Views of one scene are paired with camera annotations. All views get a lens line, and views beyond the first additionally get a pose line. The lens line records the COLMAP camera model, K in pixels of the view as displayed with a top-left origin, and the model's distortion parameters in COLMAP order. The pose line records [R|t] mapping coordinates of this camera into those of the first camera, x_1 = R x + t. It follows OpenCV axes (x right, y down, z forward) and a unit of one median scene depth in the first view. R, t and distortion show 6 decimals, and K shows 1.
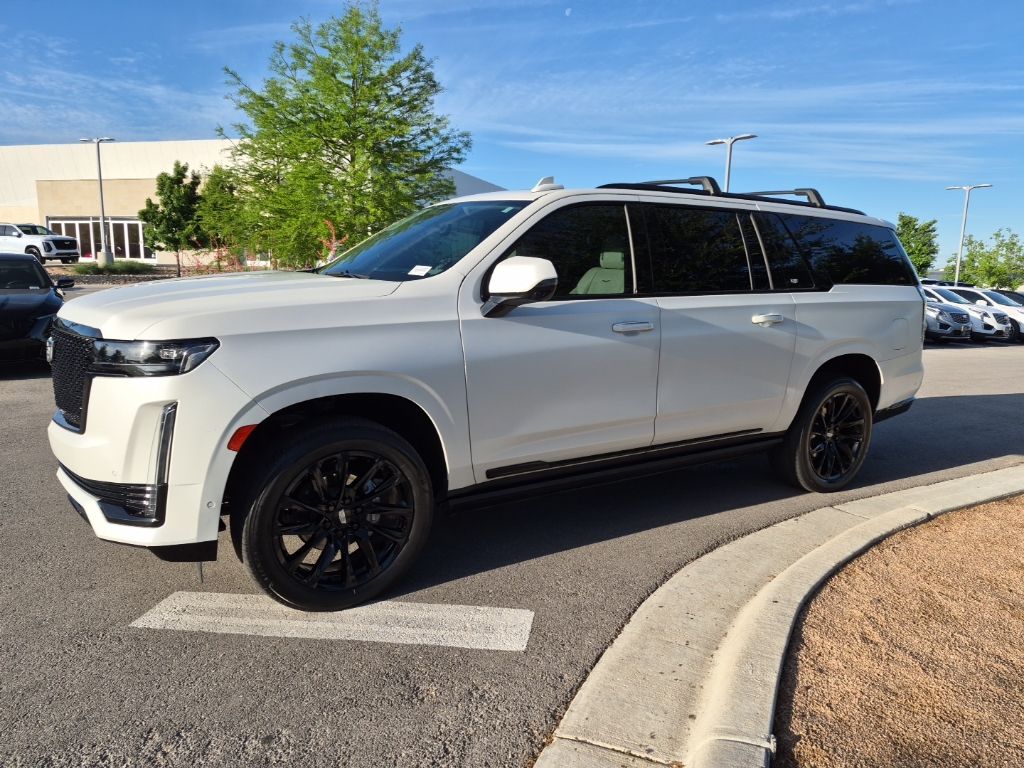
lens RADIAL K [[715.3, 0, 512.0], [0, 715.3, 384.0], [0, 0, 1]] dist [0.083525, -0.089622]
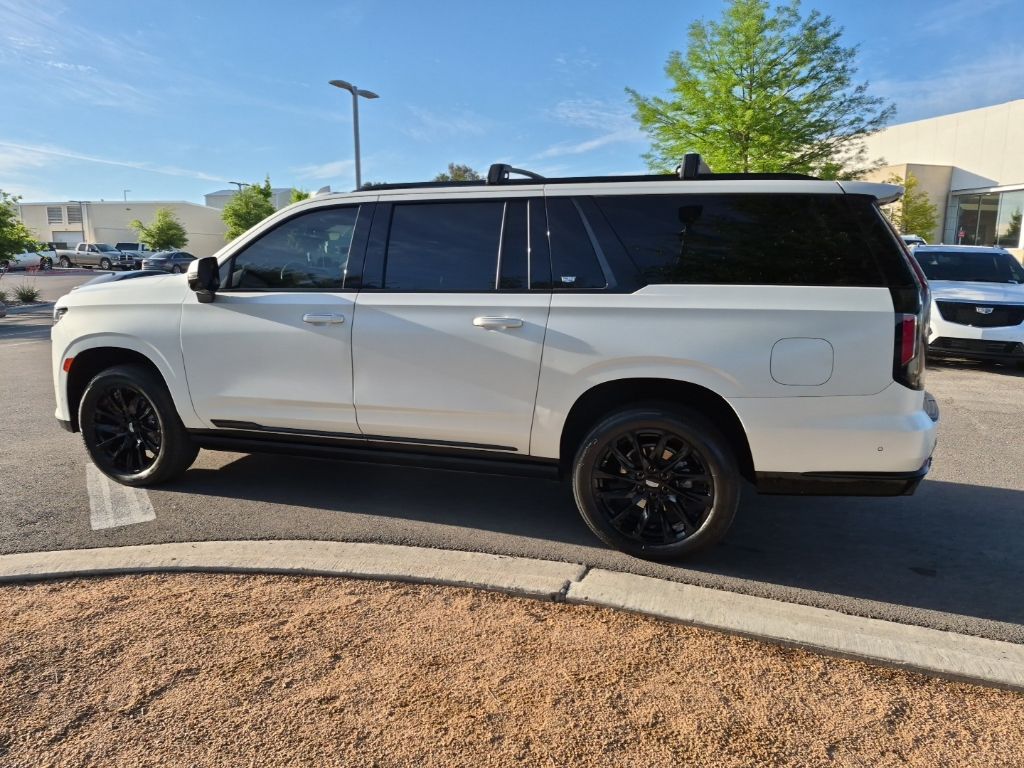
lens RADIAL K [[713.4, 0, 499.0], [0, 713.4, 384.2], [0, 0, 1]] dist [0.090739, -0.096753]
pose [[0.604709, 0.119473, -0.787434, 1.181250], [-0.116869, 0.991293, 0.060653, -0.076488], [0.787825, 0.055349, 0.613407, 0.531085]]
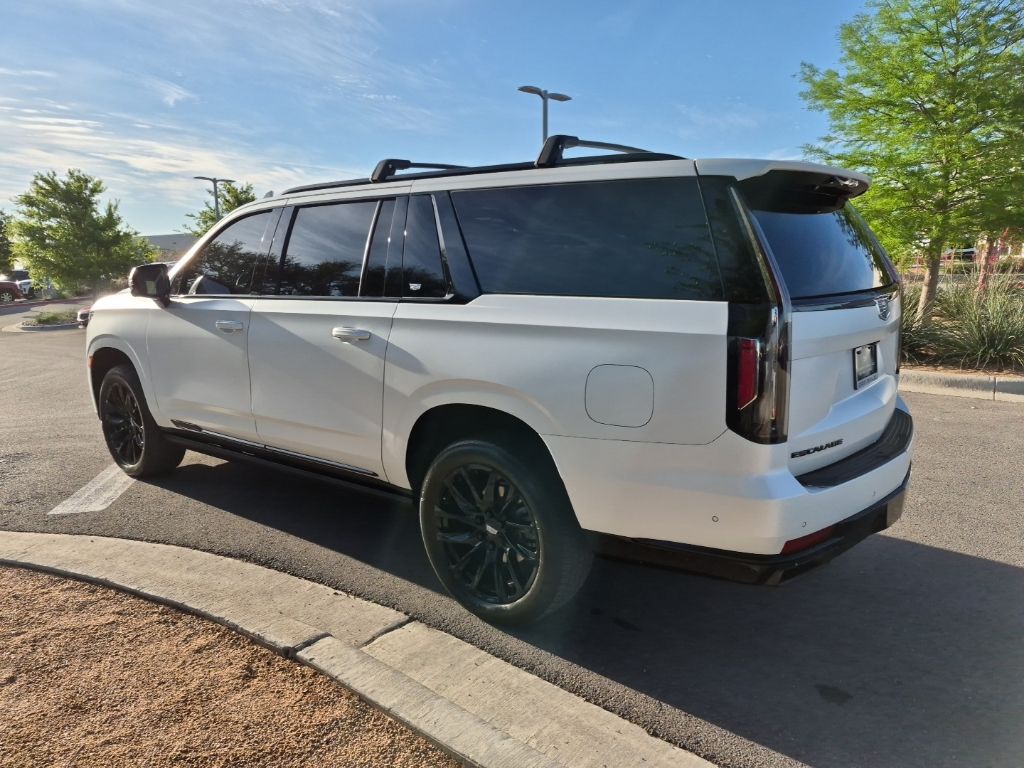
lens RADIAL K [[715.3, 0, 512.0], [0, 715.3, 384.0], [0, 0, 1]] dist [0.083525, -0.089622]
pose [[0.307397, 0.138138, -0.941502, 1.310104], [-0.137056, 0.985518, 0.099848, -0.156104], [0.941660, 0.098345, 0.321877, 1.033737]]
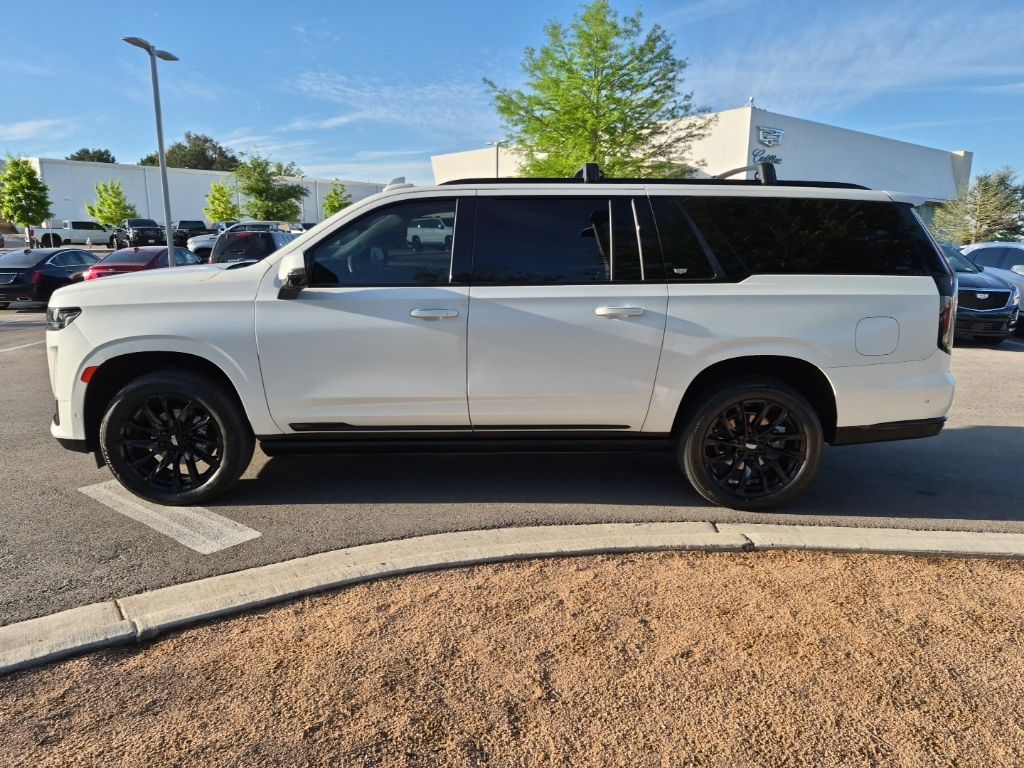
lens RADIAL K [[715.3, 0, 512.0], [0, 715.3, 384.0], [0, 0, 1]] dist [0.083525, -0.089622]
pose [[0.840953, 0.091886, -0.533250, 0.843896], [-0.076075, 0.995766, 0.051610, -0.036221], [0.535734, -0.002834, 0.844382, 0.135021]]
